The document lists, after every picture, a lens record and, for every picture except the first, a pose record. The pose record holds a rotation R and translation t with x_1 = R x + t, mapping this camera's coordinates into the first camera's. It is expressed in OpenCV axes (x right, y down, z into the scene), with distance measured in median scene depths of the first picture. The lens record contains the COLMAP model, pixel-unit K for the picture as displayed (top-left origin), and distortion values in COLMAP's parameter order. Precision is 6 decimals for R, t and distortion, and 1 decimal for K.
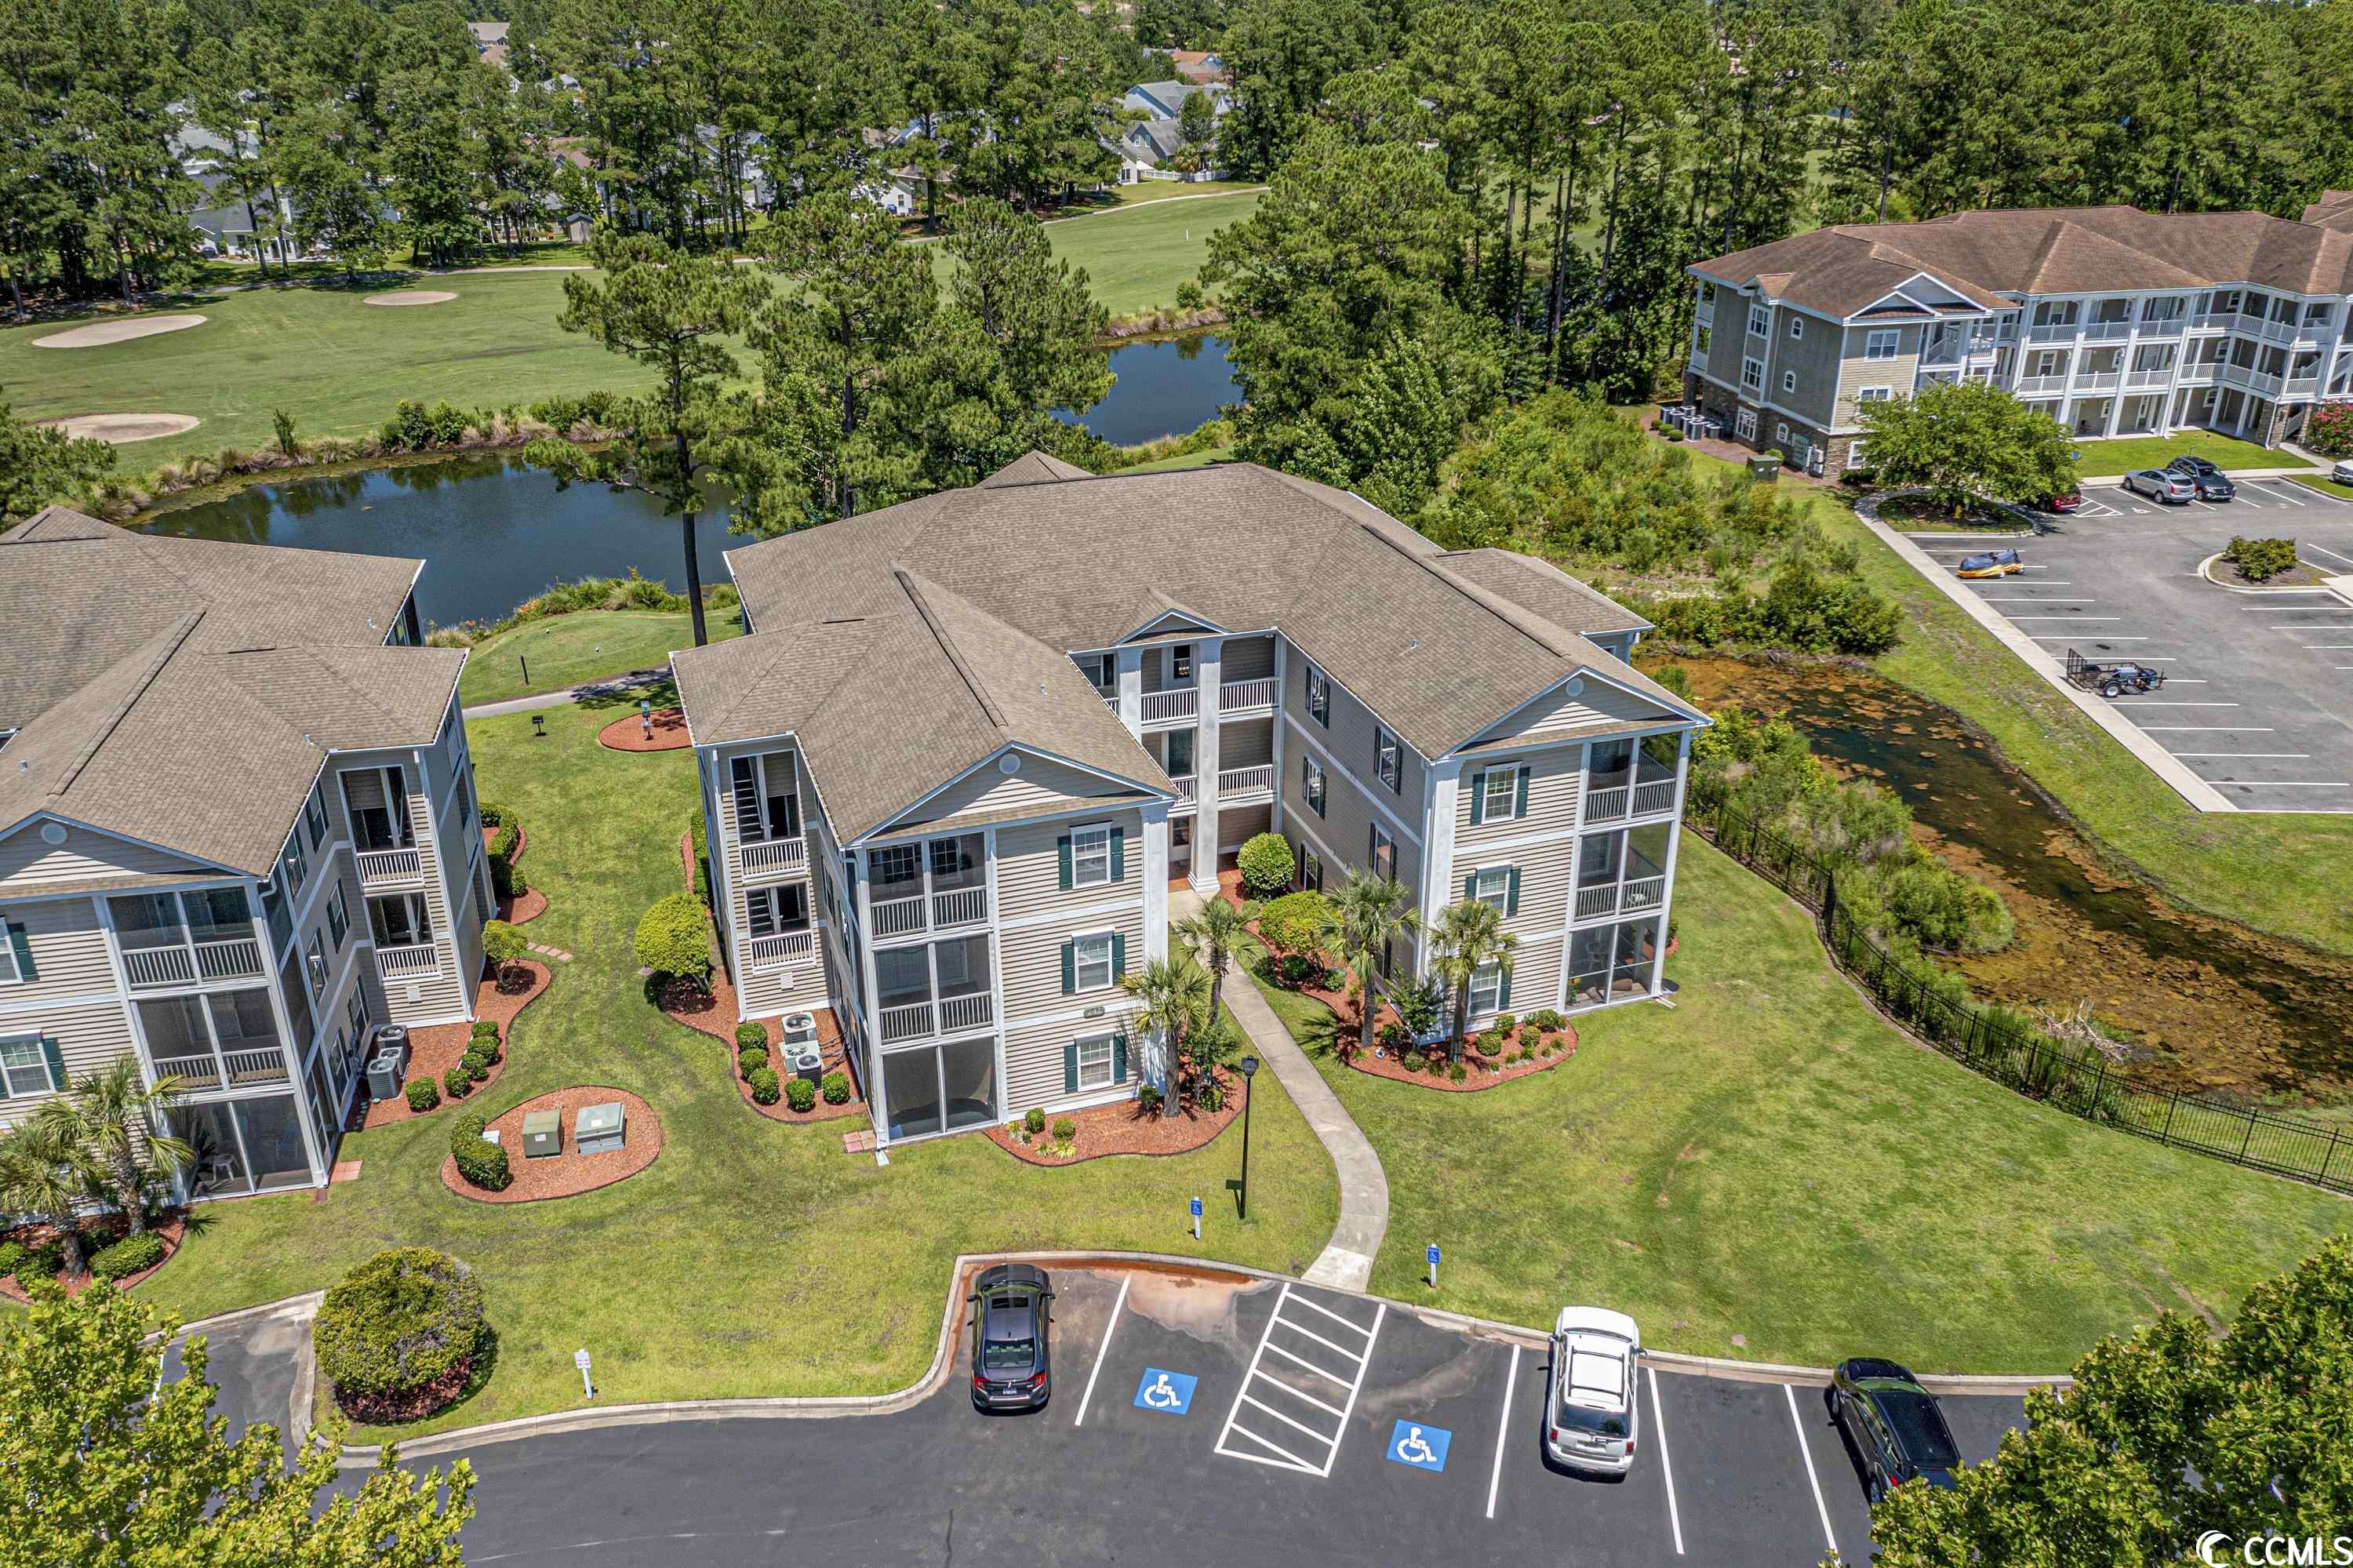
lens RADIAL K [[1819.0, 0, 1144.1], [0, 1819.0, 781.3], [0, 0, 1]] dist [-0.000234, 0.005773]
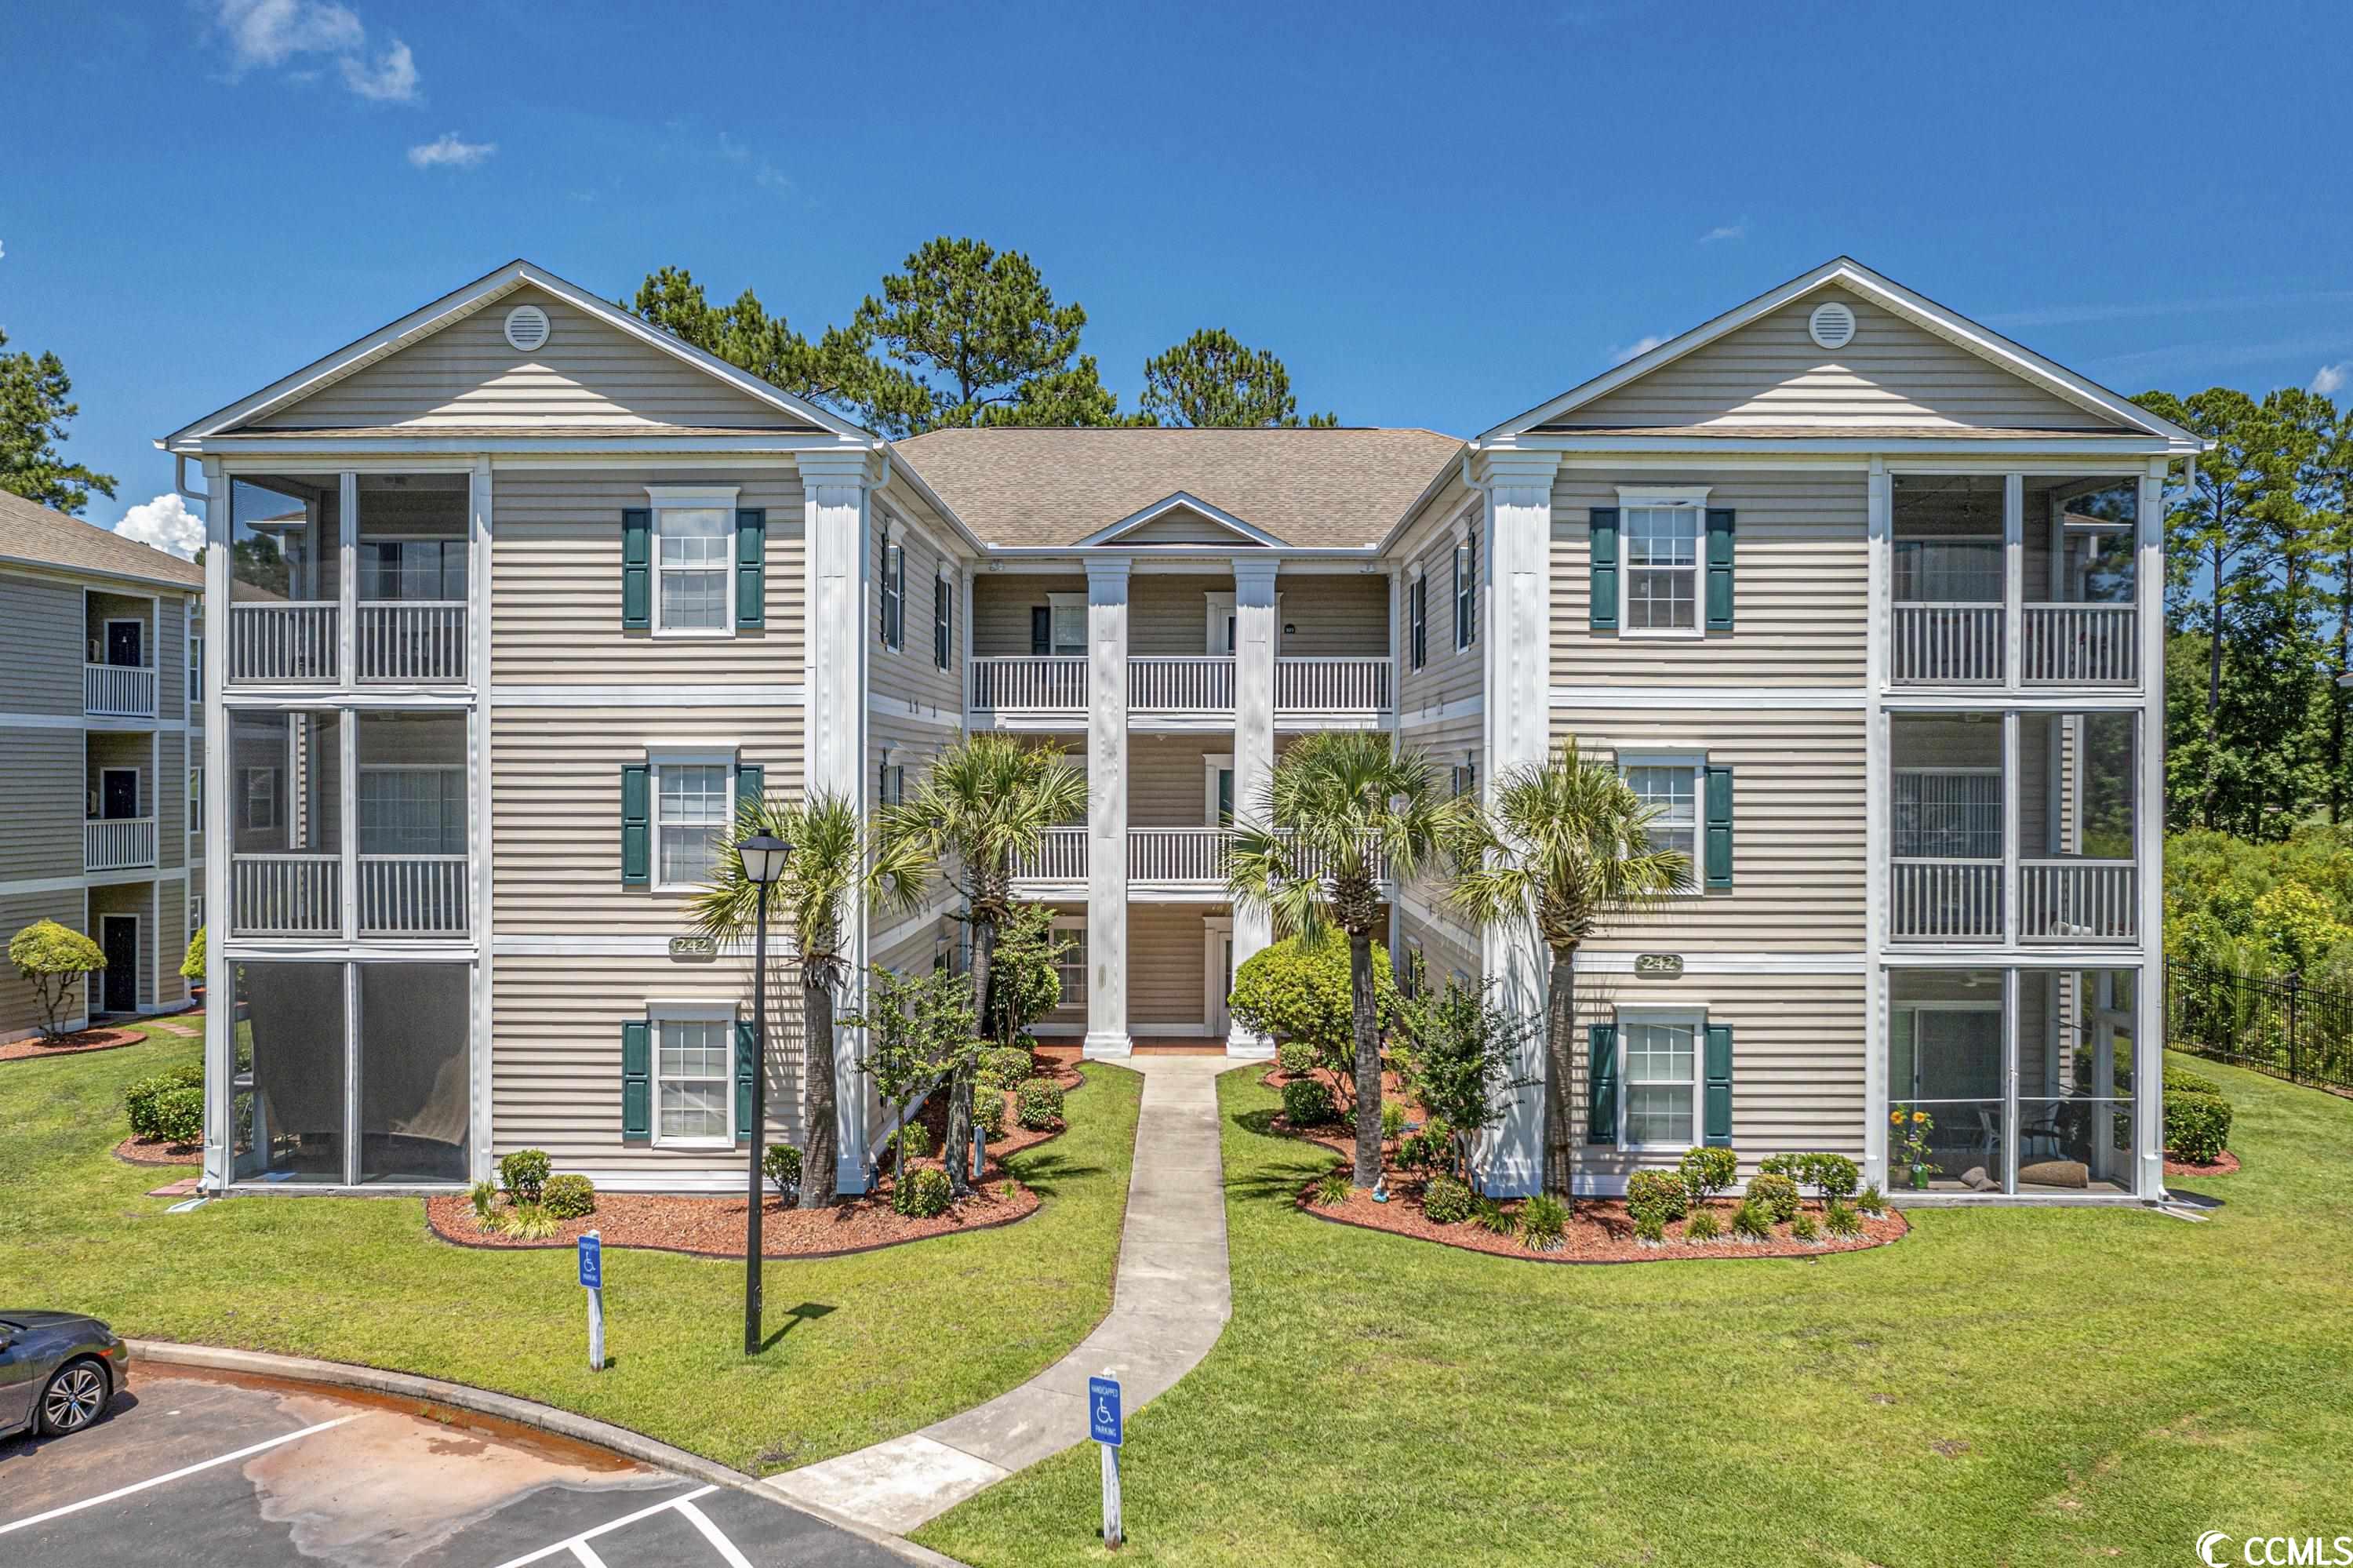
lens RADIAL K [[1819.0, 0, 1144.1], [0, 1819.0, 781.3], [0, 0, 1]] dist [-0.000234, 0.005773]
pose [[0.943041, 0.013232, -0.332412, 0.227489], [-0.146707, 0.913343, -0.379846, 0.242004], [0.298580, 0.406977, 0.863261, 0.614052]]
